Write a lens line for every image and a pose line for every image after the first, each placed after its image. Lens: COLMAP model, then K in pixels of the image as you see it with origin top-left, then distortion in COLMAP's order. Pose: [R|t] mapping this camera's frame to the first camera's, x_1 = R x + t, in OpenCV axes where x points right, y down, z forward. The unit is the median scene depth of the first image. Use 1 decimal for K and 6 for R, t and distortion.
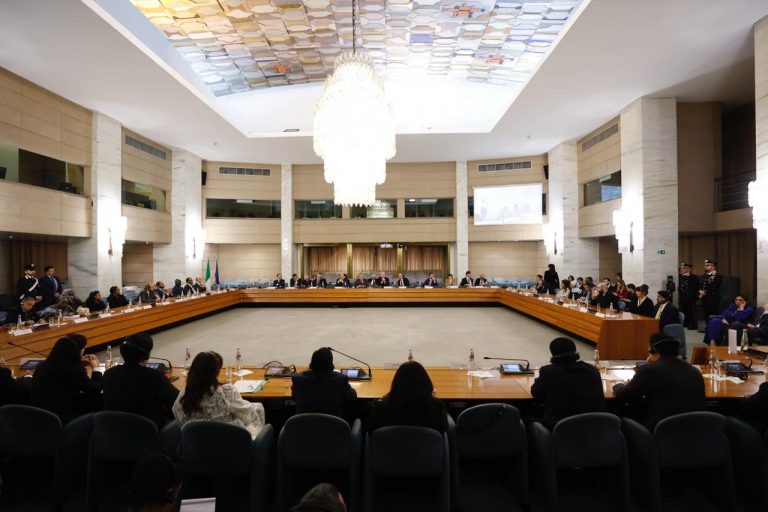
lens RADIAL K [[368.8, 0, 383.6], [0, 368.8, 254.2], [0, 0, 1]] dist [-0.030341, 0.006419]
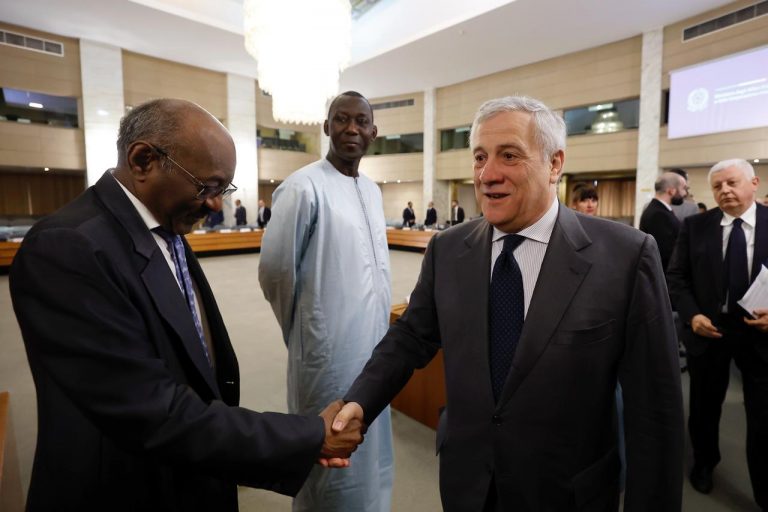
lens RADIAL K [[403.9, 0, 422.7], [0, 403.9, 239.3], [0, 0, 1]] dist [-0.026350, 0.001845]
pose [[0.737924, 0.065295, -0.671718, 0.449320], [-0.004580, 0.995770, 0.091763, 0.026676], [0.674868, -0.064638, 0.735102, 0.304058]]
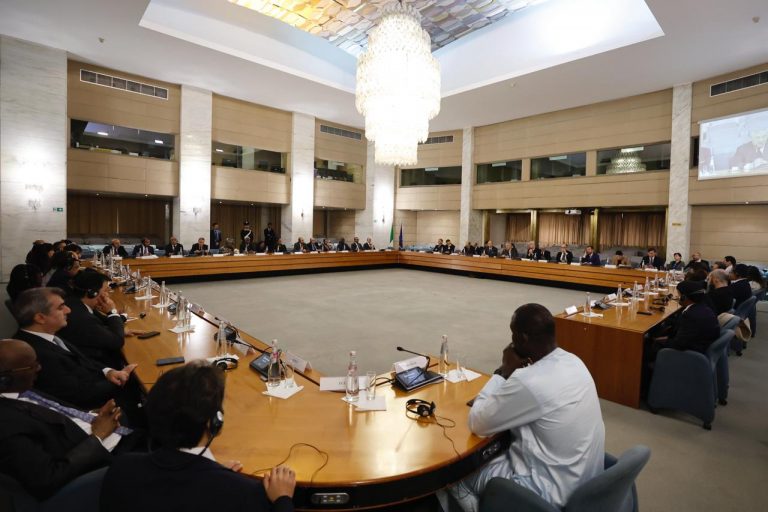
lens RADIAL K [[403.9, 0, 407.1], [0, 403.9, 239.5], [0, 0, 1]] dist [-0.026350, 0.001845]
pose [[0.717087, 0.043114, -0.695649, 0.425334], [-0.023750, 0.999017, 0.037435, 0.015351], [0.696579, -0.010323, 0.717406, 0.147764]]
